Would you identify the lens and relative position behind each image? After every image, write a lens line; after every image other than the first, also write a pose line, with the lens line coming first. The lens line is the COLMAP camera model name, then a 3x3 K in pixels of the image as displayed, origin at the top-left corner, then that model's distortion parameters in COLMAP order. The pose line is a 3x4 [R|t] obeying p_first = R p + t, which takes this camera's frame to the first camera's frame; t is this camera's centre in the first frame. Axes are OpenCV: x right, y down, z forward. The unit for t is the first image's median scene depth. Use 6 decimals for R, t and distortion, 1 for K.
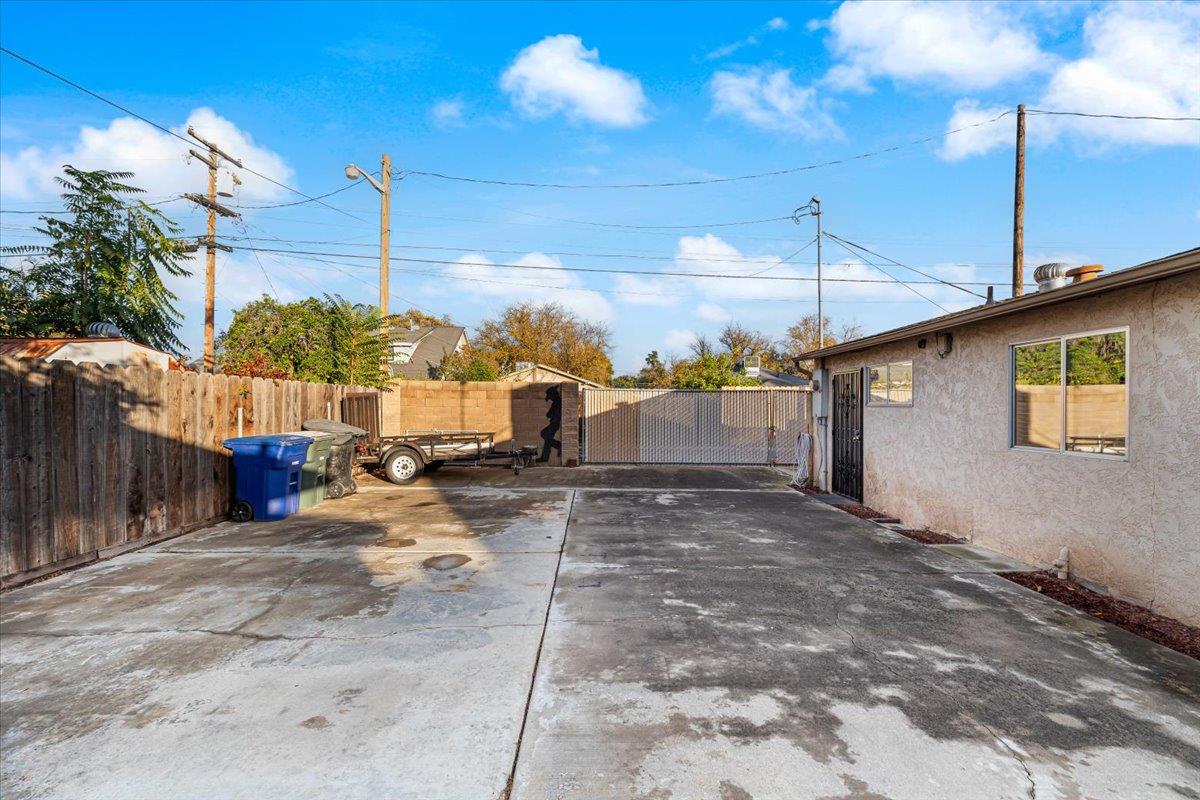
lens RADIAL K [[539.1, 0, 598.4], [0, 539.1, 404.1], [0, 0, 1]] dist [0.008744, -0.000171]
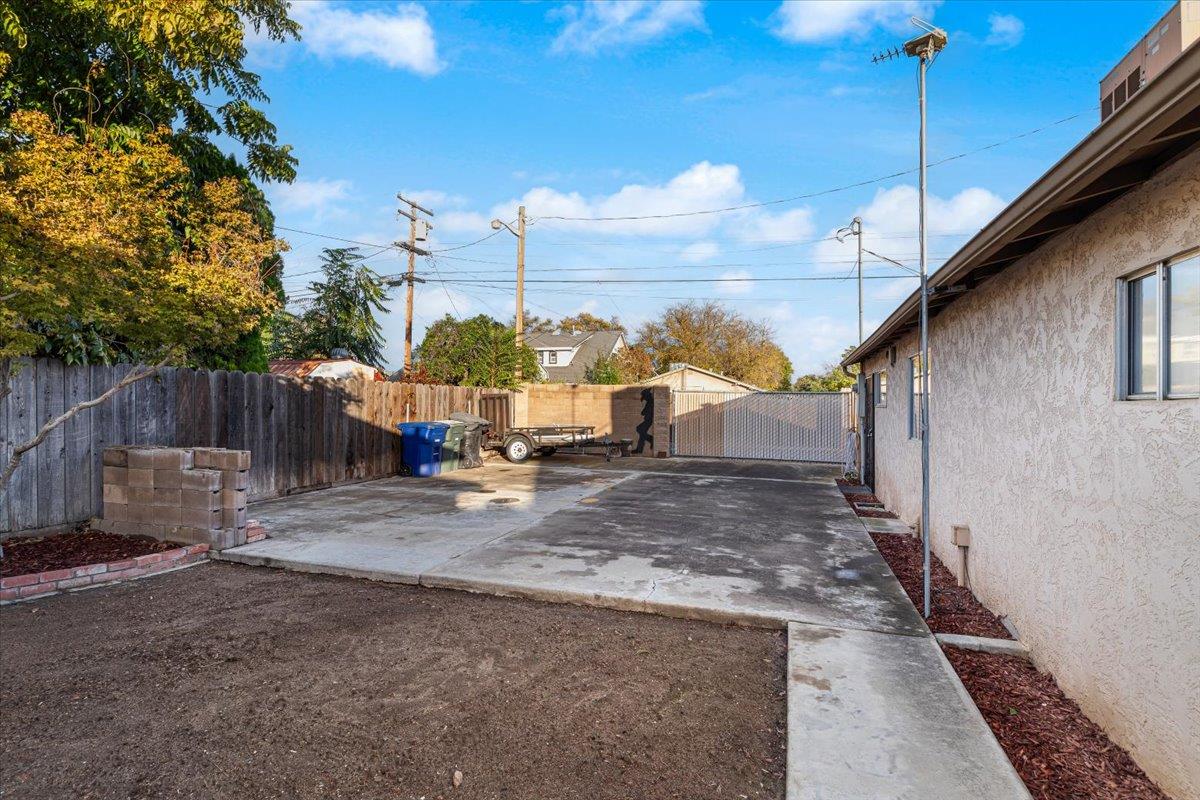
lens RADIAL K [[571.9, 0, 589.9], [0, 571.9, 387.0], [0, 0, 1]] dist [0.008417, -0.000013]
pose [[0.943967, -0.001656, -0.330035, 0.306627], [-0.008856, 0.999500, -0.030346, 0.003576], [0.329920, 0.031569, 0.943481, -0.308791]]
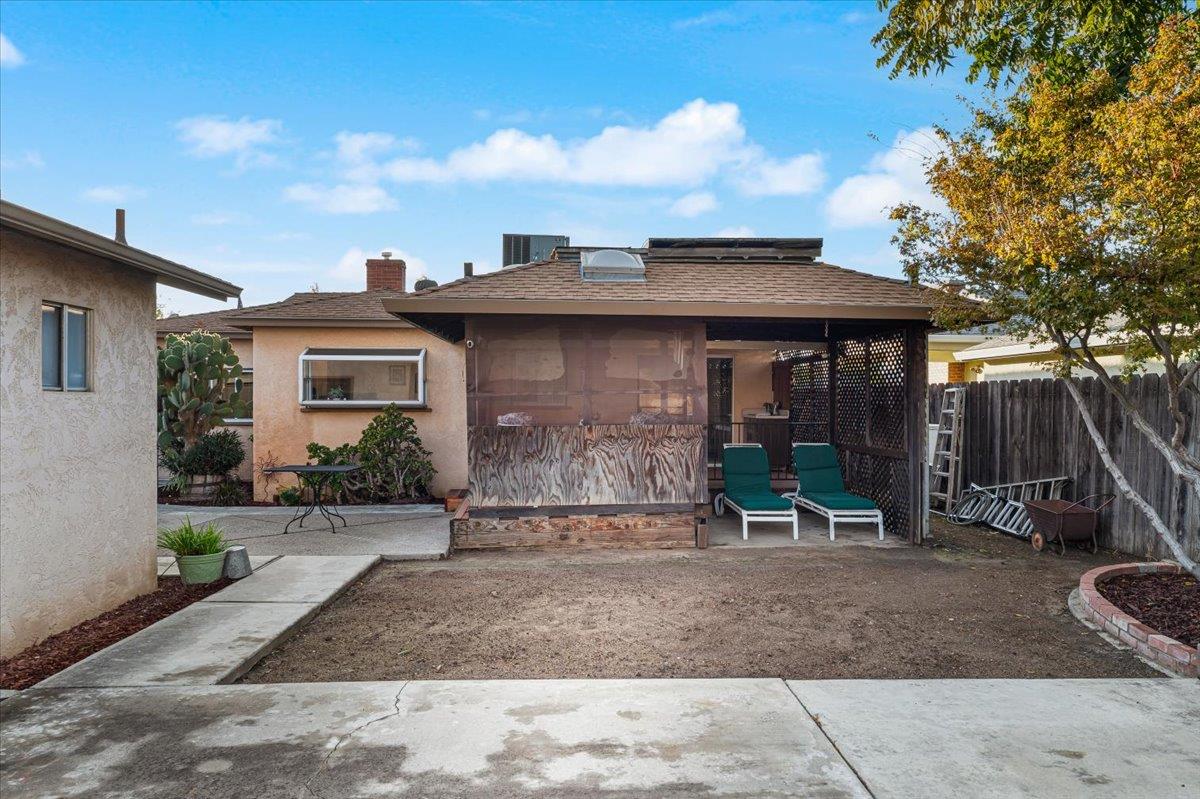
lens RADIAL K [[860.1, 0, 648.5], [0, 860.1, 405.2], [0, 0, 1]] dist [-0.007665, 0.004883]
pose [[-0.996887, -0.012961, -0.077770, 0.088218], [-0.013058, 0.999914, 0.000738, 0.003473], [0.077754, 0.001751, -0.996971, 0.700715]]
